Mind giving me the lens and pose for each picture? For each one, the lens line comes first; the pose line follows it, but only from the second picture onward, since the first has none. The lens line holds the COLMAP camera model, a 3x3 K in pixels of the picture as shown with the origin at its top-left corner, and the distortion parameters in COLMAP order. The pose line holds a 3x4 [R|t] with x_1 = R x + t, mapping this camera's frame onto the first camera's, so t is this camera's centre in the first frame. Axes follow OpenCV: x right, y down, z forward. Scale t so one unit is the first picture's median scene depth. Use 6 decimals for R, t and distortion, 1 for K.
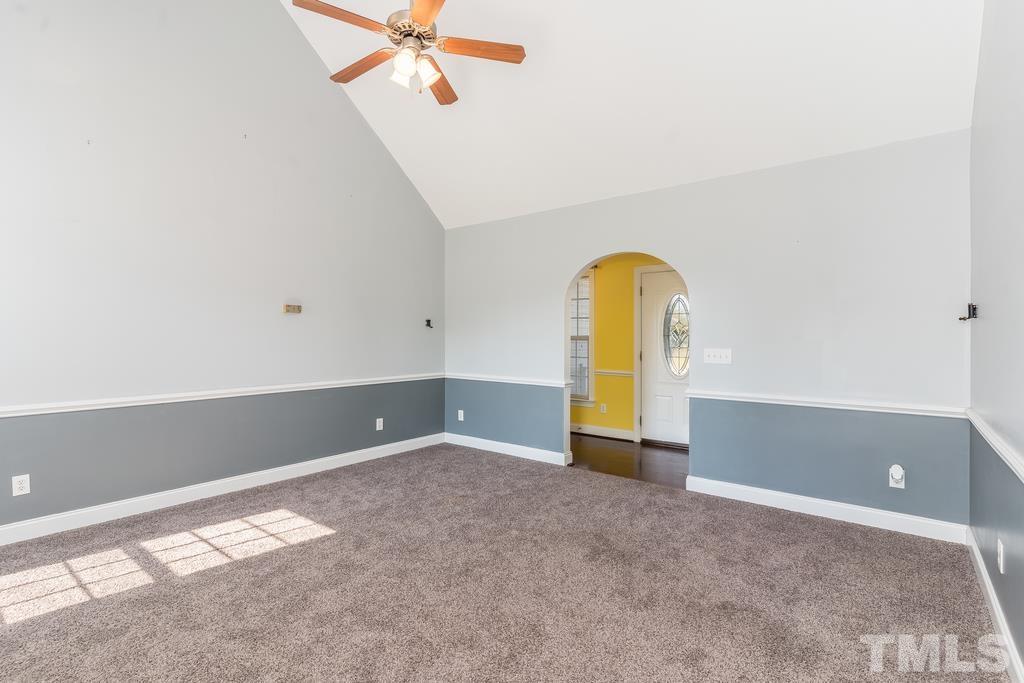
lens RADIAL K [[485.2, 0, 502.4], [0, 485.2, 335.1], [0, 0, 1]] dist [-0.002066, 0.000495]
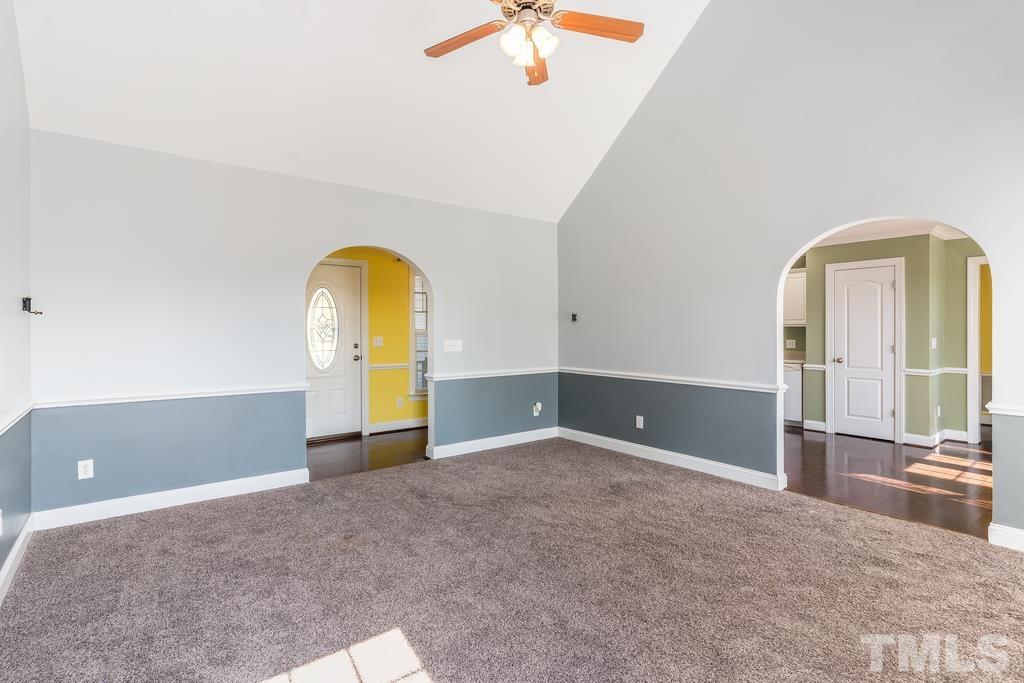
lens RADIAL K [[485.2, 0, 519.9], [0, 485.2, 336.4], [0, 0, 1]] dist [-0.002066, 0.000495]
pose [[0.230292, -0.014557, 0.973013, -0.748137], [-0.002019, 0.999879, 0.015437, -0.000096], [-0.973119, -0.005520, 0.230235, 0.548656]]
